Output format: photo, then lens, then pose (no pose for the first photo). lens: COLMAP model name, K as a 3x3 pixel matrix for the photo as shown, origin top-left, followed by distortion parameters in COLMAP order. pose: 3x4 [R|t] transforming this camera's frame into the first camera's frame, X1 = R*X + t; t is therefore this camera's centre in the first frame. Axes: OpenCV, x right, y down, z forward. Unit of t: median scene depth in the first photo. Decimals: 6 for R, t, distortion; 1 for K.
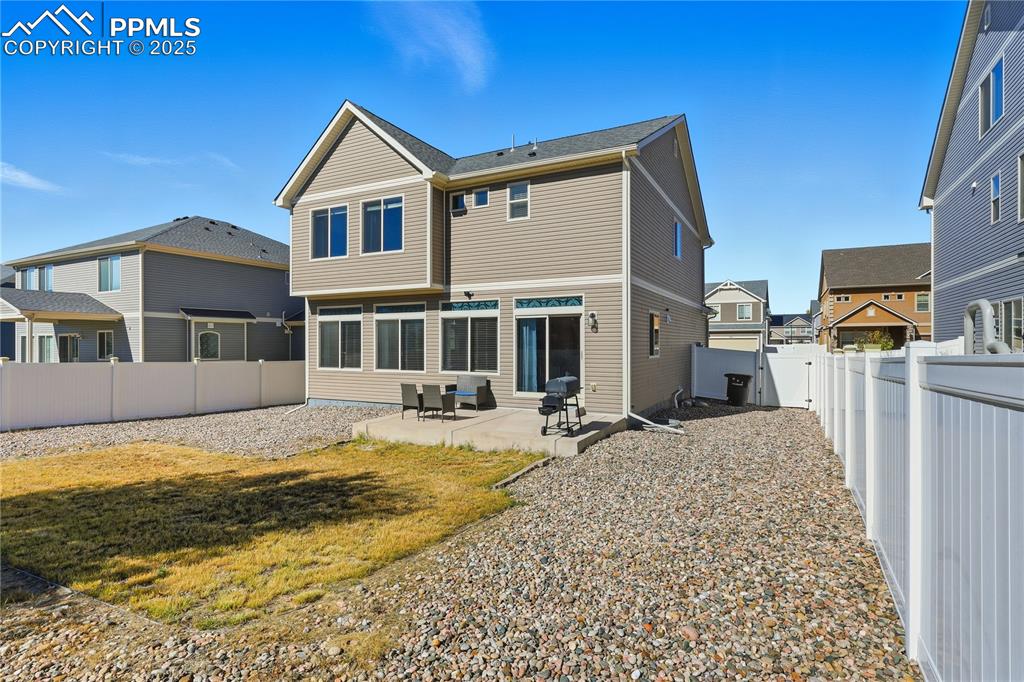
lens RADIAL K [[522.5, 0, 516.5], [0, 522.5, 341.7], [0, 0, 1]] dist [0.002623, 0.000490]
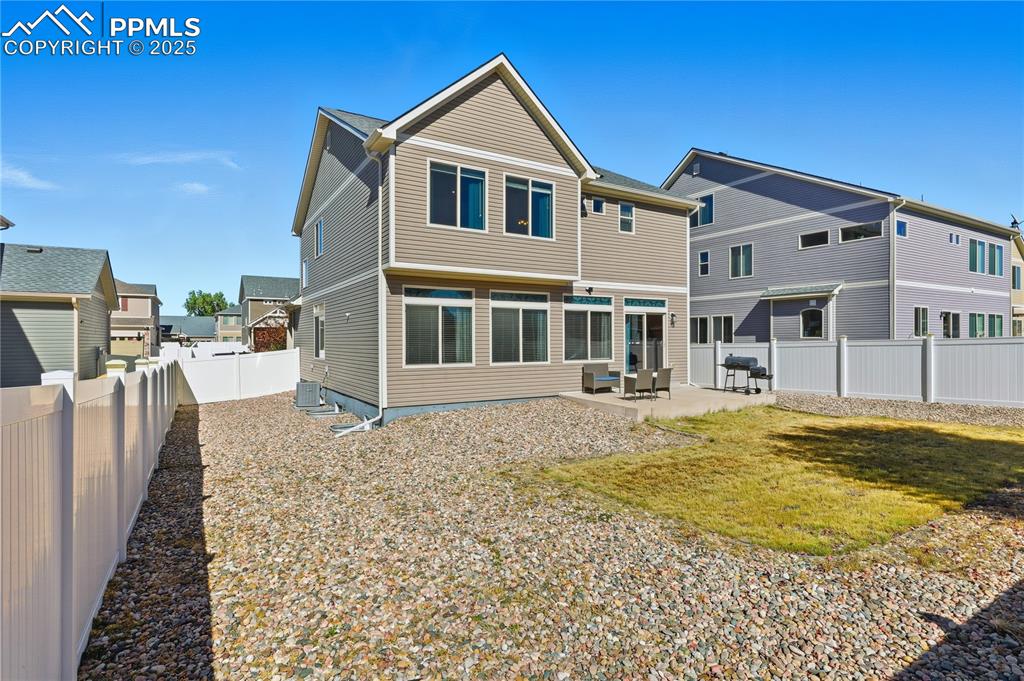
lens RADIAL K [[522.5, 0, 516.5], [0, 522.5, 341.5], [0, 0, 1]] dist [0.002623, 0.000490]
pose [[0.515933, -0.006606, 0.856603, -1.097175], [-0.005505, 0.999924, 0.011027, 0.006839], [-0.856611, -0.010405, 0.515858, 0.547056]]
